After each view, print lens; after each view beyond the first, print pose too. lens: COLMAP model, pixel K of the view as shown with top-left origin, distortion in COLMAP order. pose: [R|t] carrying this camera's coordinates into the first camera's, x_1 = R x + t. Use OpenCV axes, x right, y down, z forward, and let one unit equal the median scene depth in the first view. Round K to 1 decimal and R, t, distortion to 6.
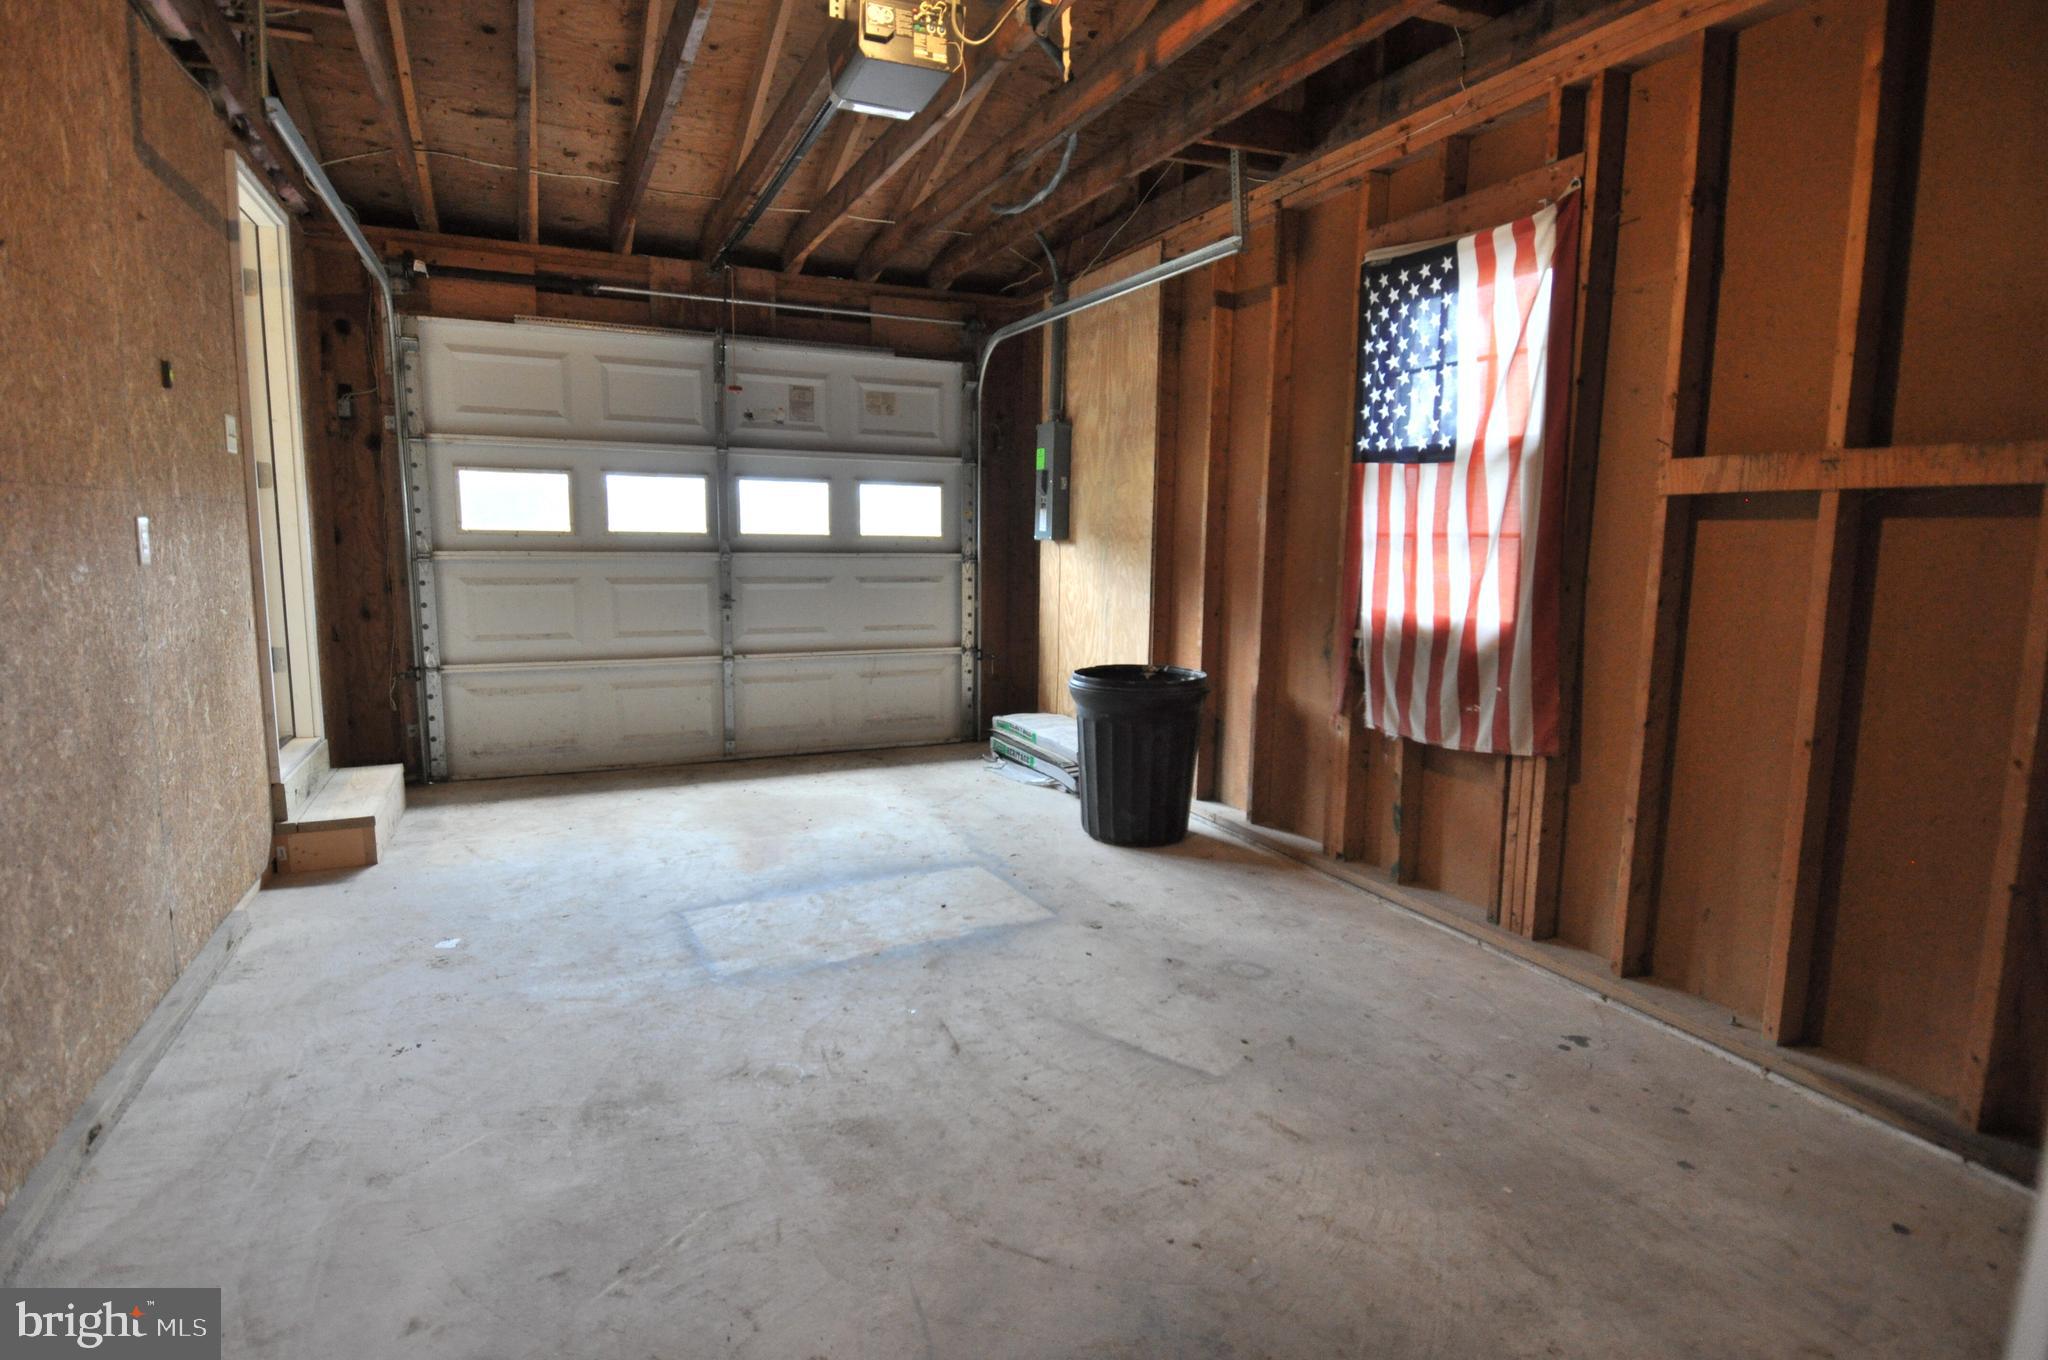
lens RADIAL K [[1066.5, 0, 1025.6], [0, 1066.5, 678.0], [0, 0, 1]] dist [0.056505, -0.059826]
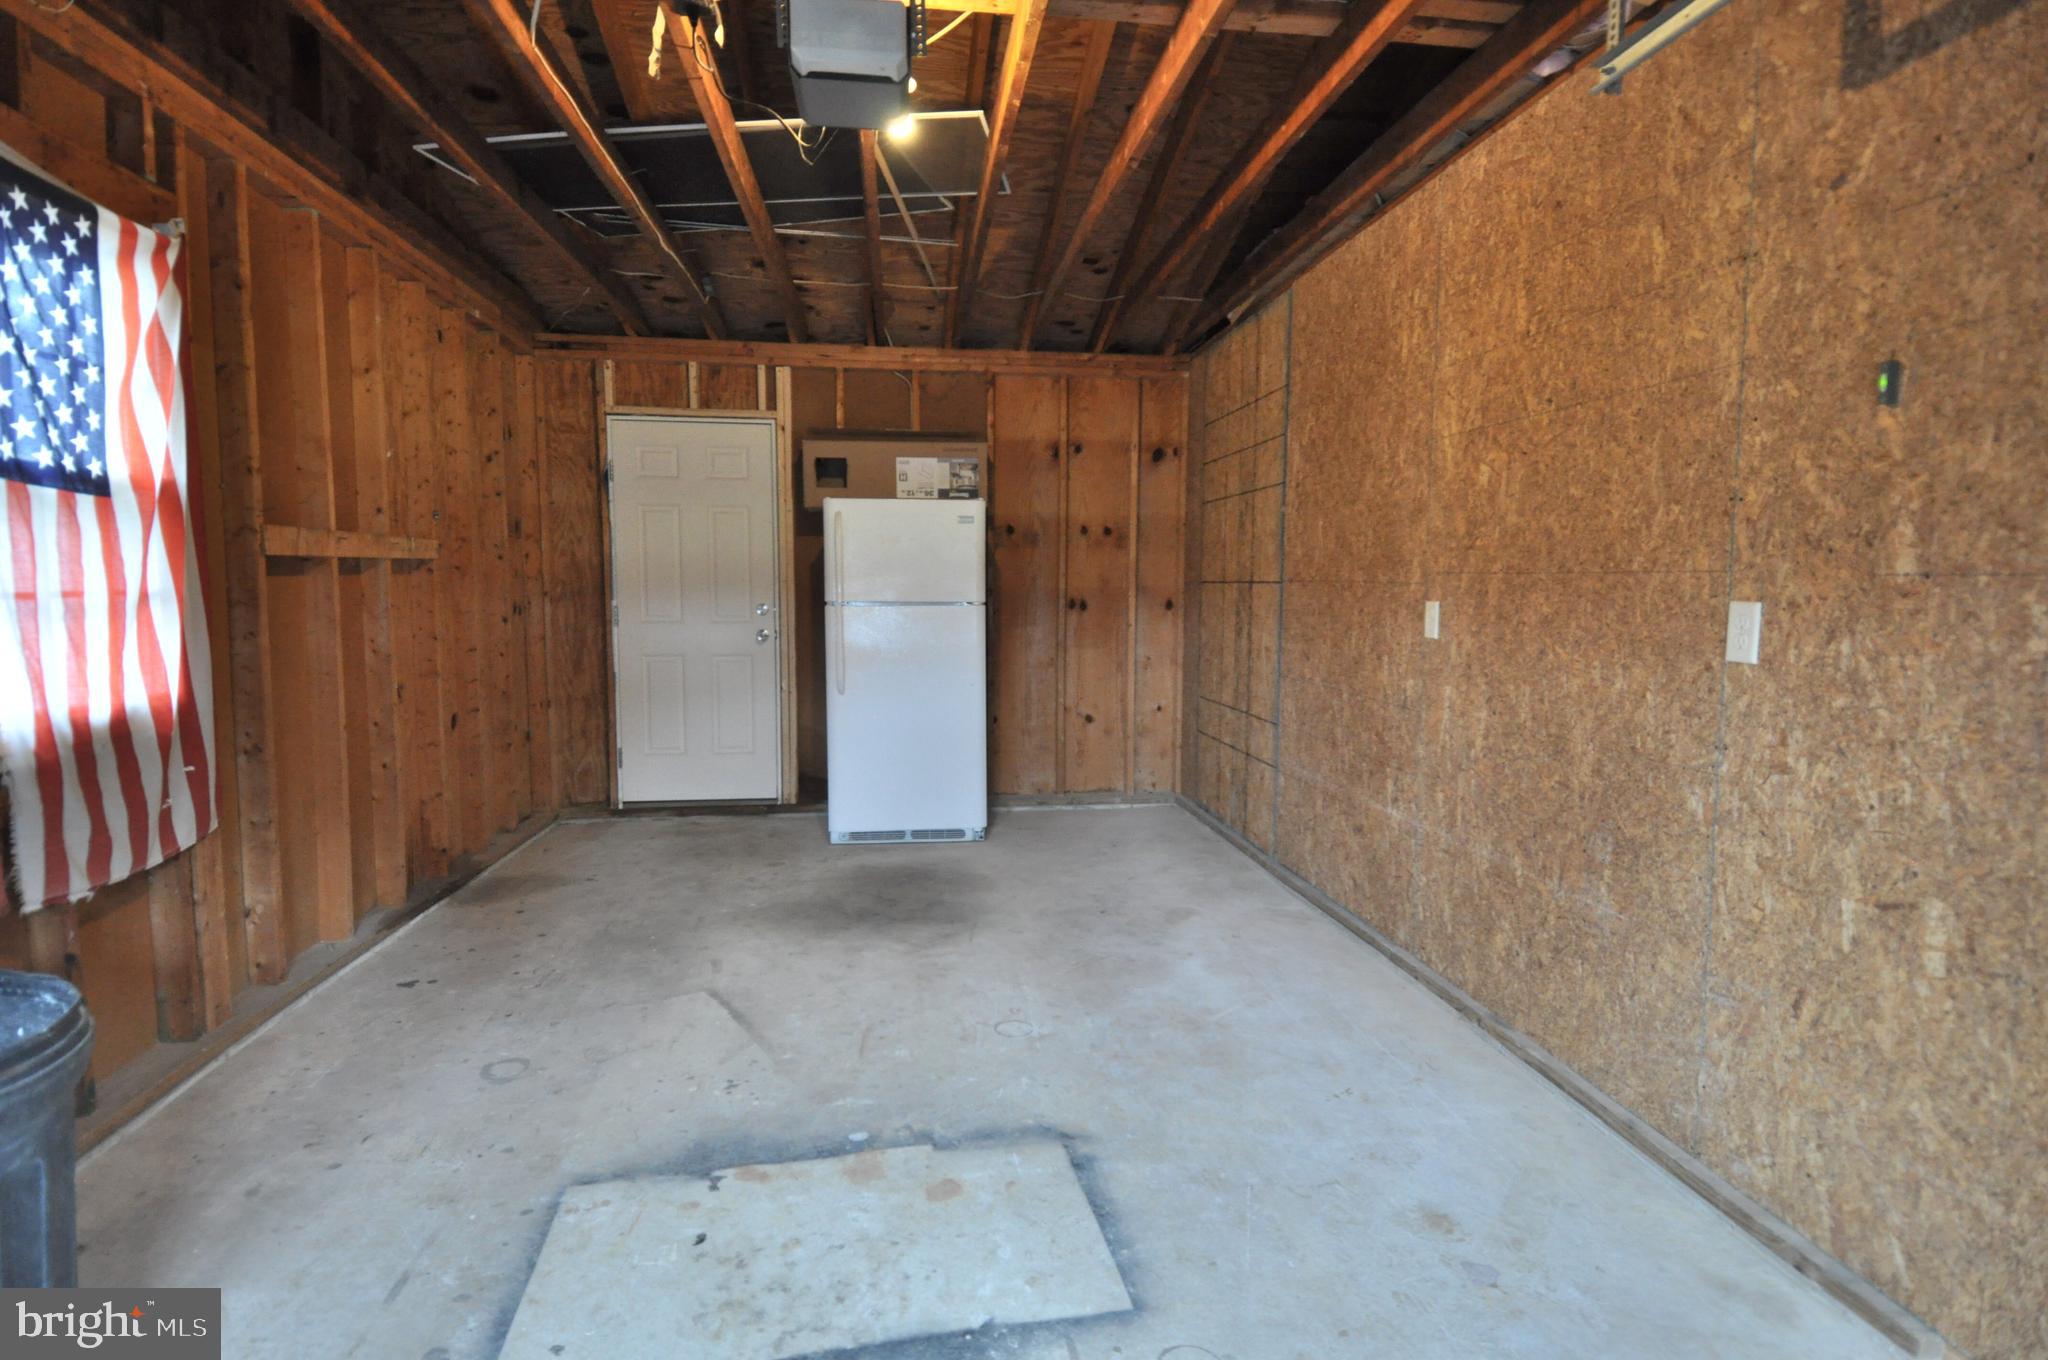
lens RADIAL K [[1066.5, 0, 1025.6], [0, 1066.5, 678.0], [0, 0, 1]] dist [0.056505, -0.059826]
pose [[-0.958110, -0.043675, 0.283051, -0.441759], [0.020432, 0.975362, 0.219662, -0.235052], [-0.285671, 0.216244, -0.933612, 1.580941]]
